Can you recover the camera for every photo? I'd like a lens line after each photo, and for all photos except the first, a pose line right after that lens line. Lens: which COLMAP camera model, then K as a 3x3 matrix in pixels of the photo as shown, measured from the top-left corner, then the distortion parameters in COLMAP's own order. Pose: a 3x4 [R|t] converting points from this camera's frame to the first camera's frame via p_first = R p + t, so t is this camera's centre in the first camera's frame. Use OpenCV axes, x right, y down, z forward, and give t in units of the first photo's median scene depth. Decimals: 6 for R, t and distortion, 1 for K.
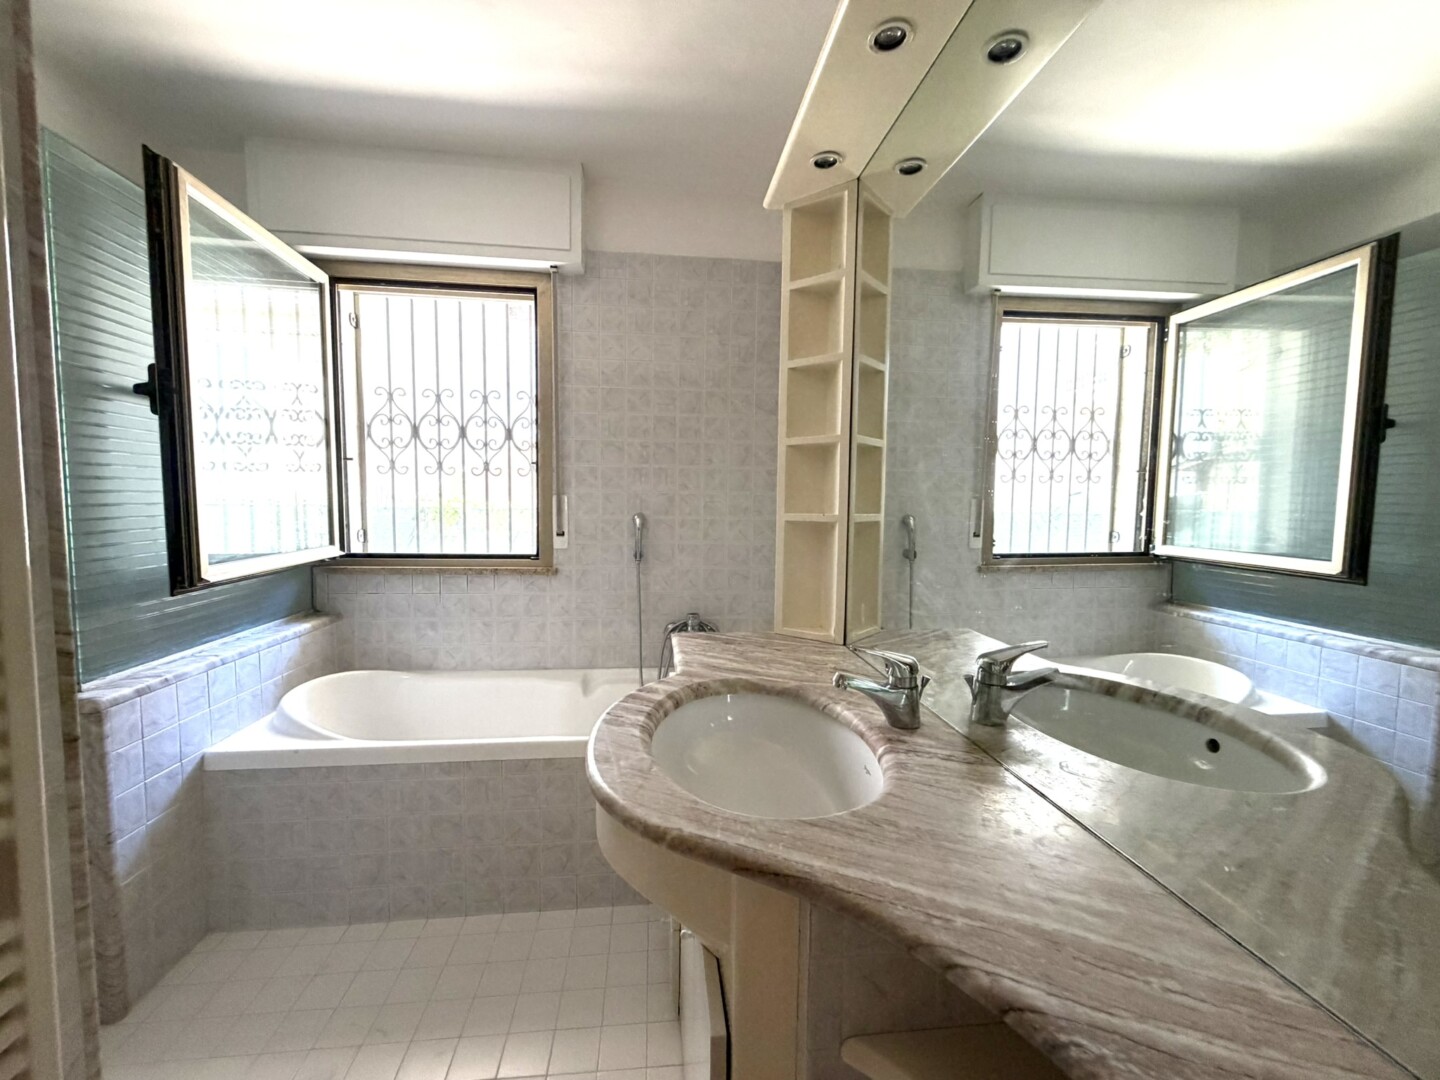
lens RADIAL K [[571.5, 0, 712.8], [0, 571.5, 535.8], [0, 0, 1]] dist [-0.003399, 0.001773]
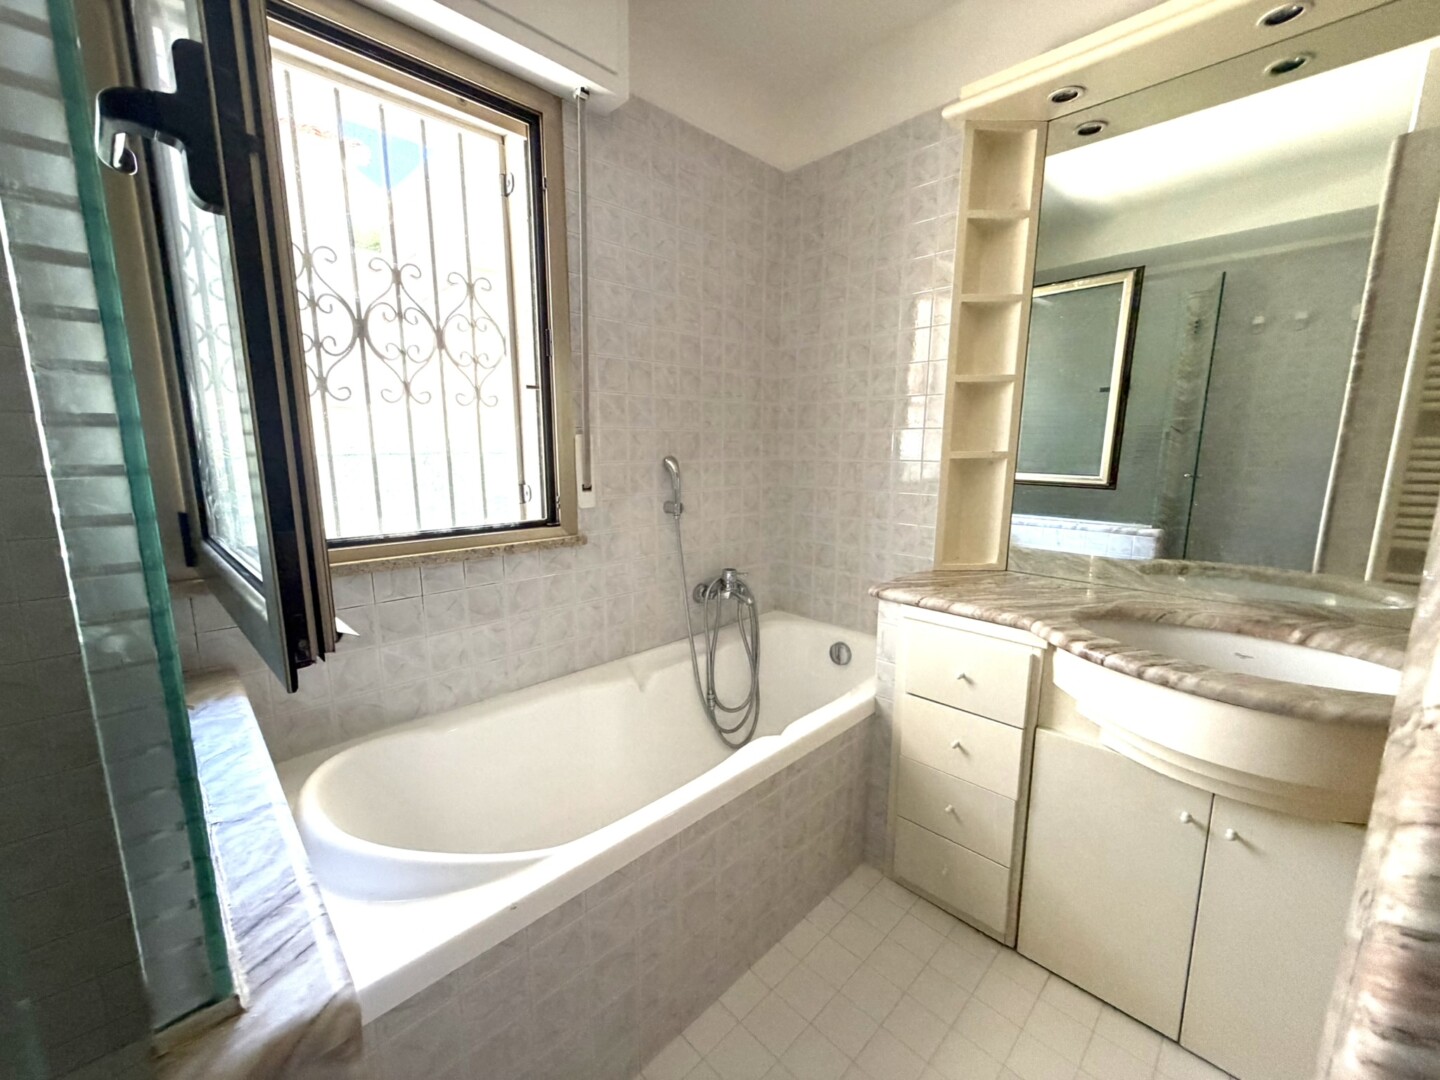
lens RADIAL K [[571.5, 0, 720.7], [0, 571.5, 538.8], [0, 0, 1]] dist [-0.003399, 0.001773]
pose [[0.788762, -0.111362, 0.604528, -0.578276], [0.045844, 0.991371, 0.122808, -0.020743], [-0.612987, -0.069152, 0.787061, 0.314935]]
